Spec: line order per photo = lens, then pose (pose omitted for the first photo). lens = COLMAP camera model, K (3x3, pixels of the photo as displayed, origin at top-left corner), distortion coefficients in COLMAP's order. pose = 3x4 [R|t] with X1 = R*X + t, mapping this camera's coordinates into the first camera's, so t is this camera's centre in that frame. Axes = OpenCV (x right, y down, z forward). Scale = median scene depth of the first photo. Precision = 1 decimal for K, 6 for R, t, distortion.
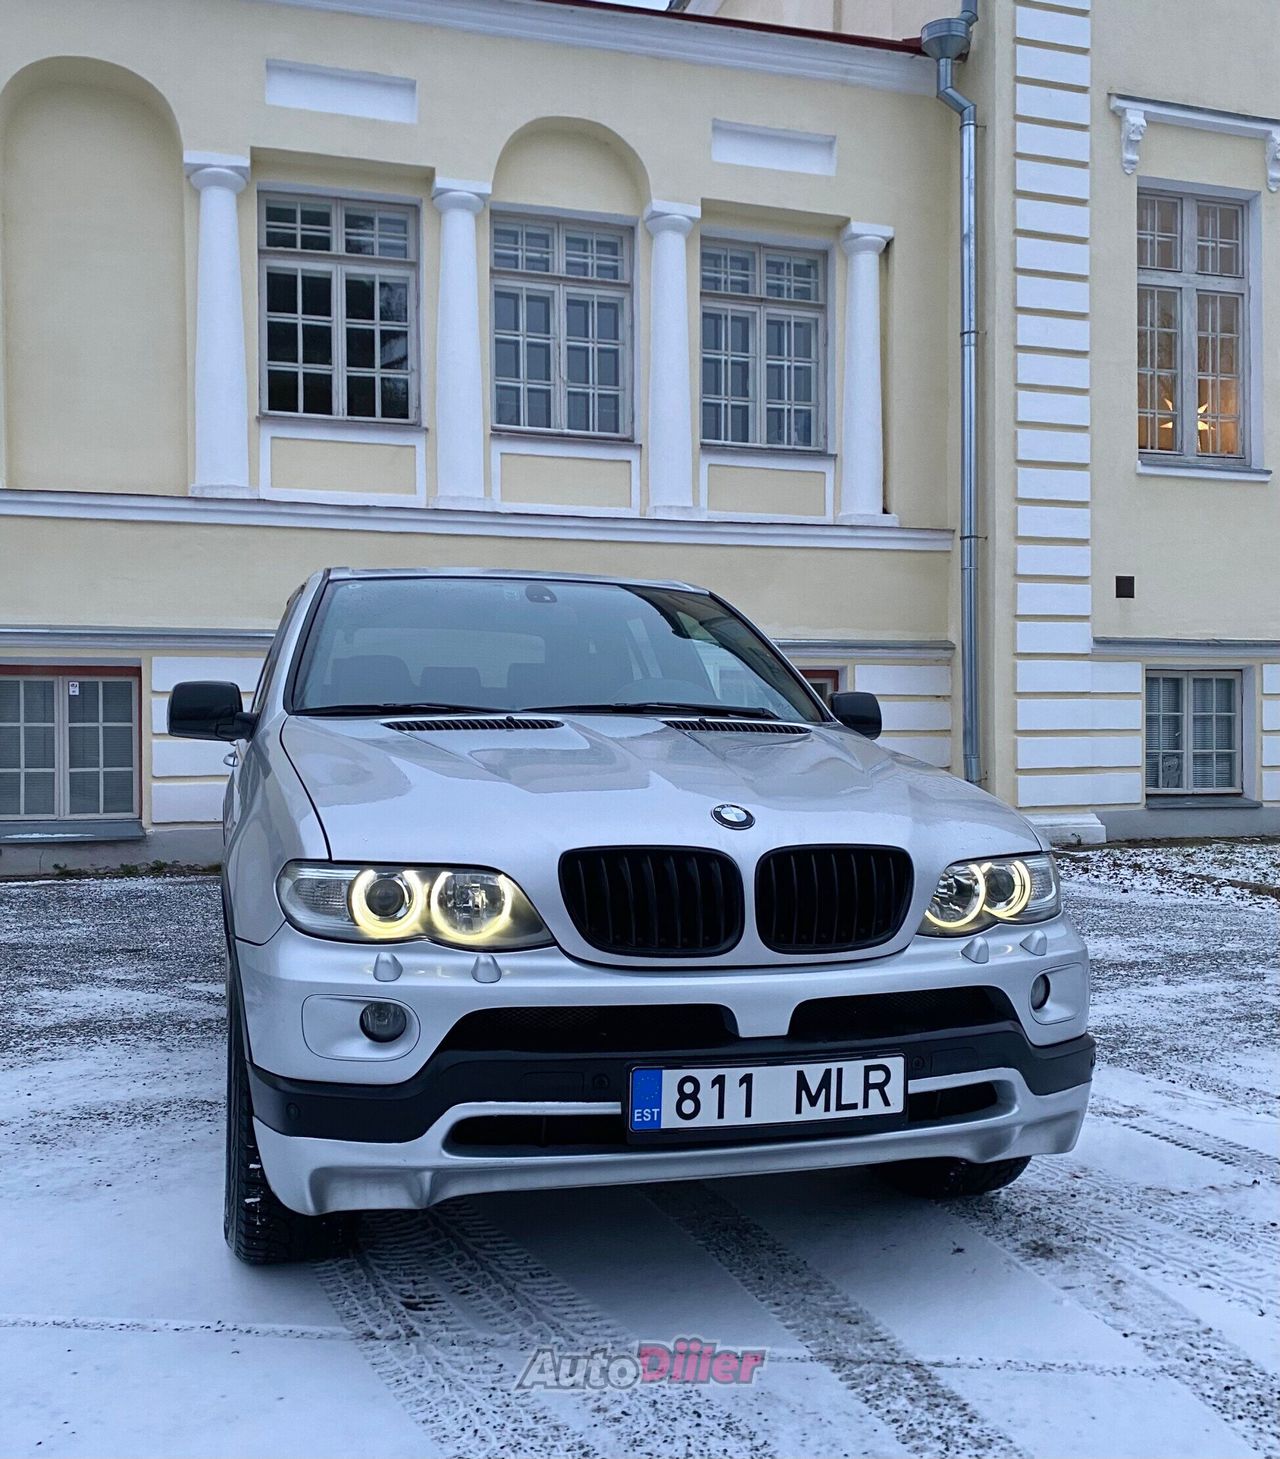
lens RADIAL K [[1377.4, 0, 639.6], [0, 1377.4, 736.6], [0, 0, 1]] dist [0.006261, 0.000000]
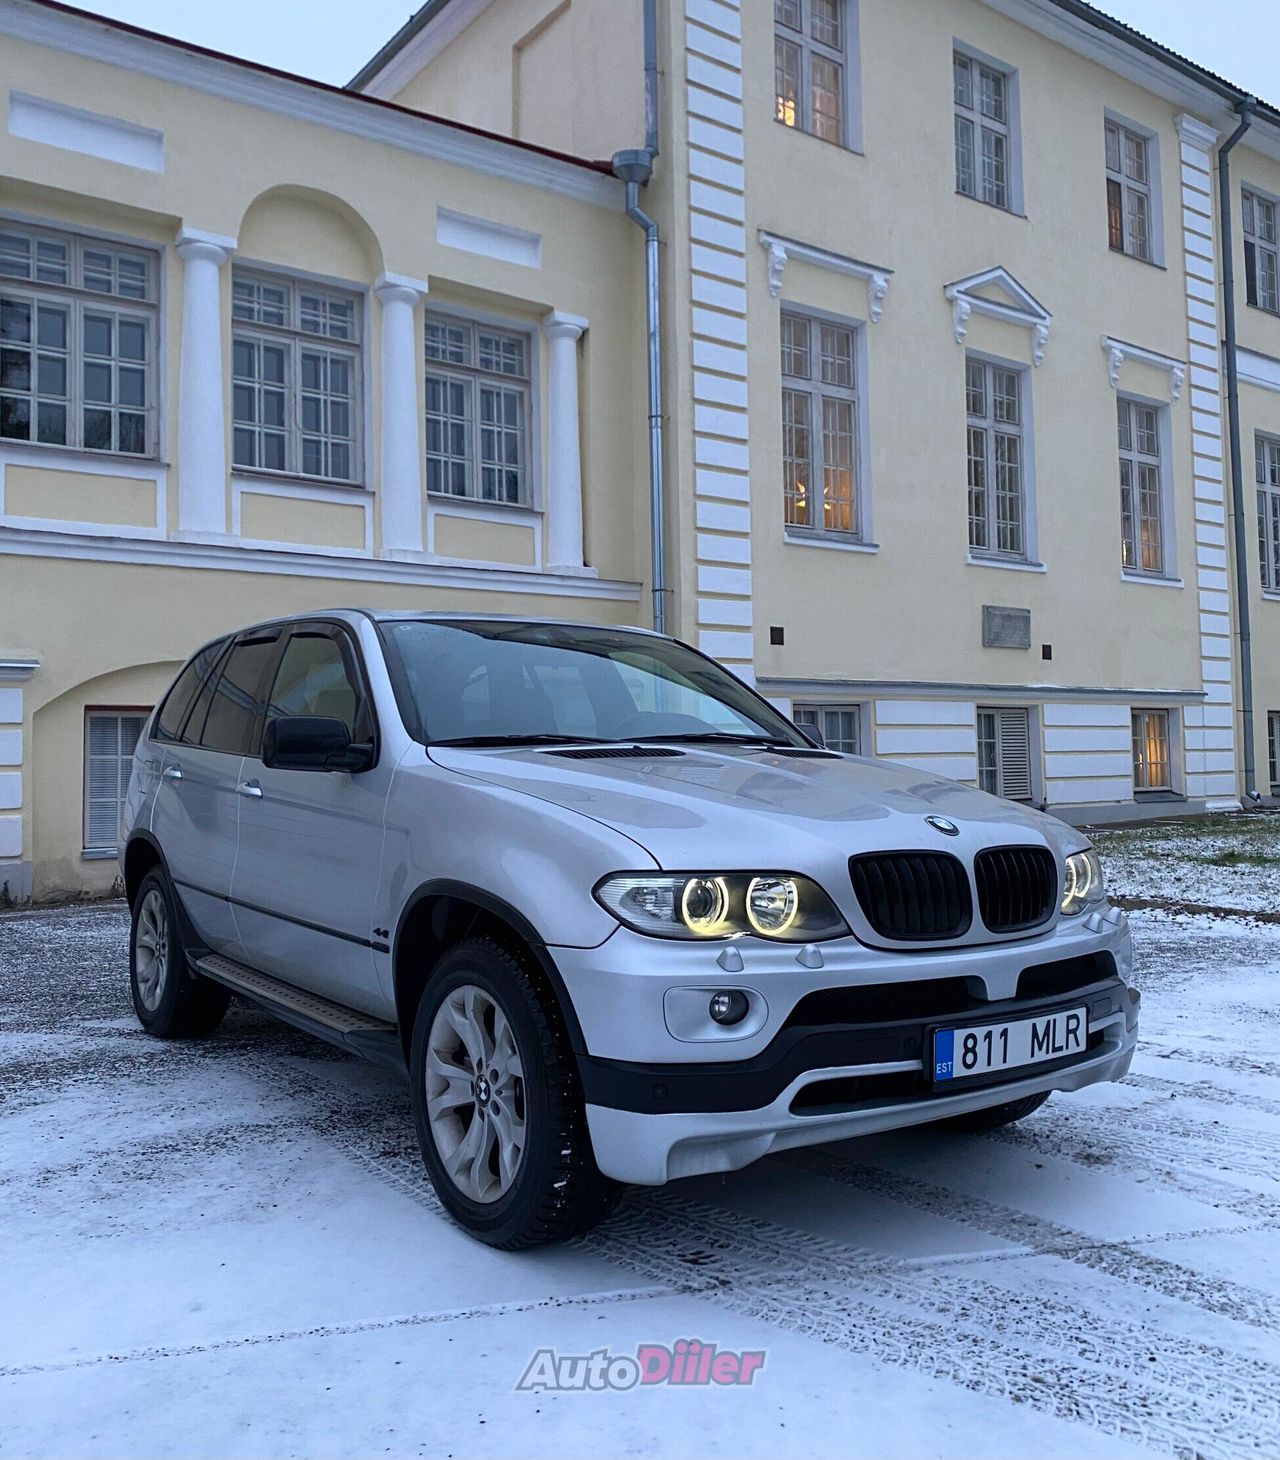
lens RADIAL K [[1272.2, 0, 660.8], [0, 1272.2, 689.1], [0, 0, 1]] dist [0.034982, -0.057439]
pose [[0.943197, 0.009709, 0.332091, -0.129030], [0.009722, 0.998338, -0.056797, -0.000574], [-0.332091, 0.056800, 0.941536, -0.004237]]
